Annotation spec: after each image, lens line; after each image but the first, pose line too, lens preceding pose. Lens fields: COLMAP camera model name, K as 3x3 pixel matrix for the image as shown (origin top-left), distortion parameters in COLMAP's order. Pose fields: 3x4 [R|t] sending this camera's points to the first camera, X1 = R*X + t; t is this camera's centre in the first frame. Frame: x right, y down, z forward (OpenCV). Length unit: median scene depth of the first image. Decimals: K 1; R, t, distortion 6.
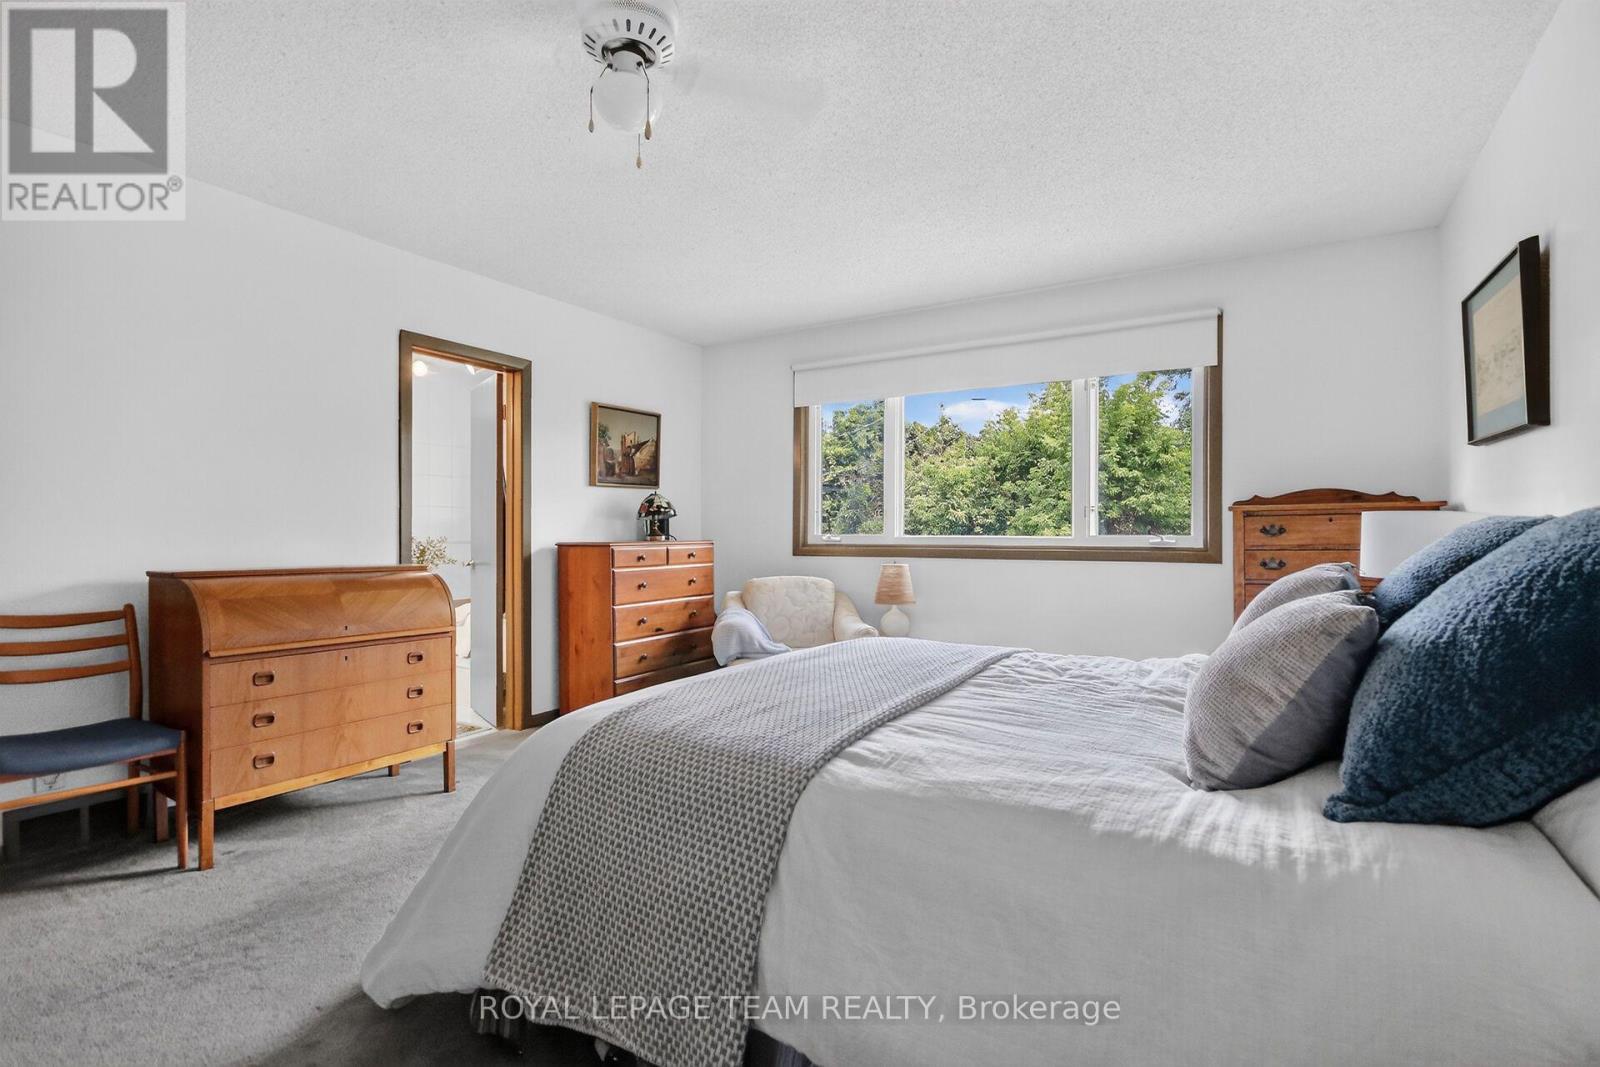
lens RADIAL K [[744.8, 0, 804.2], [0, 744.8, 536.2], [0, 0, 1]] dist [0.001816, -0.000206]
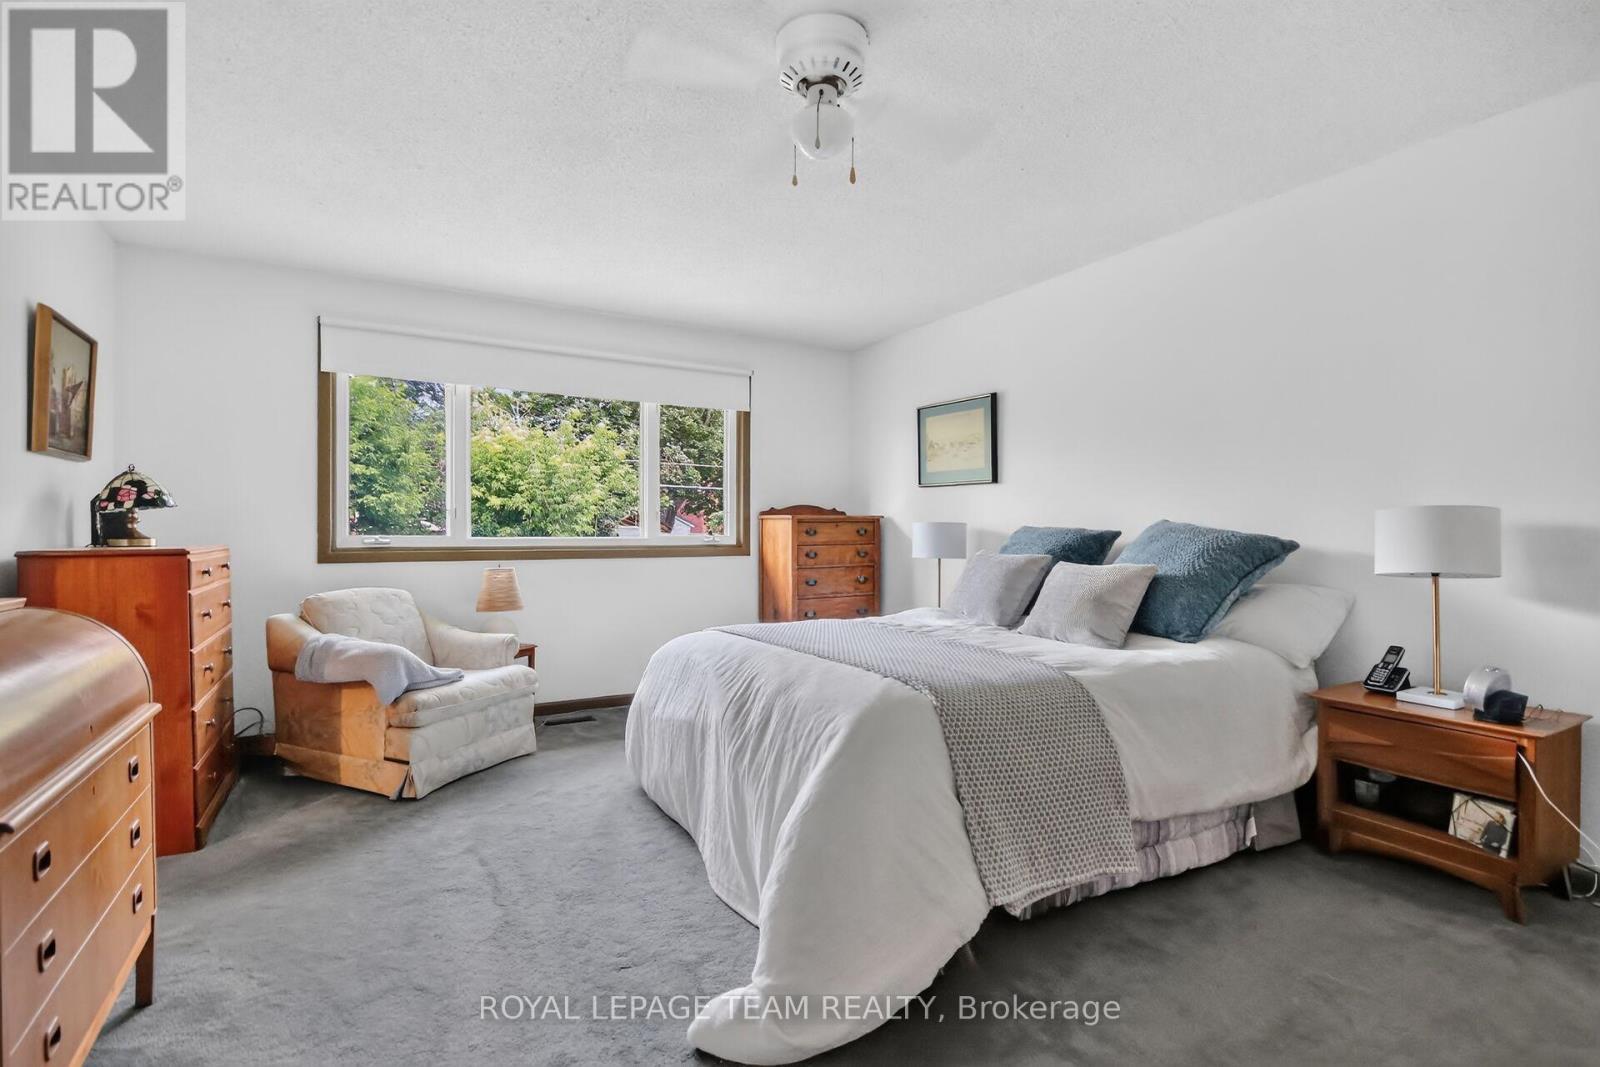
lens RADIAL K [[744.8, 0, 808.8], [0, 744.8, 530.7], [0, 0, 1]] dist [0.001816, -0.000206]
pose [[0.473361, 0.002965, 0.880863, -0.487943], [0.003384, 0.999981, -0.005184, -0.002107], [-0.880862, 0.005435, 0.473342, 0.204139]]
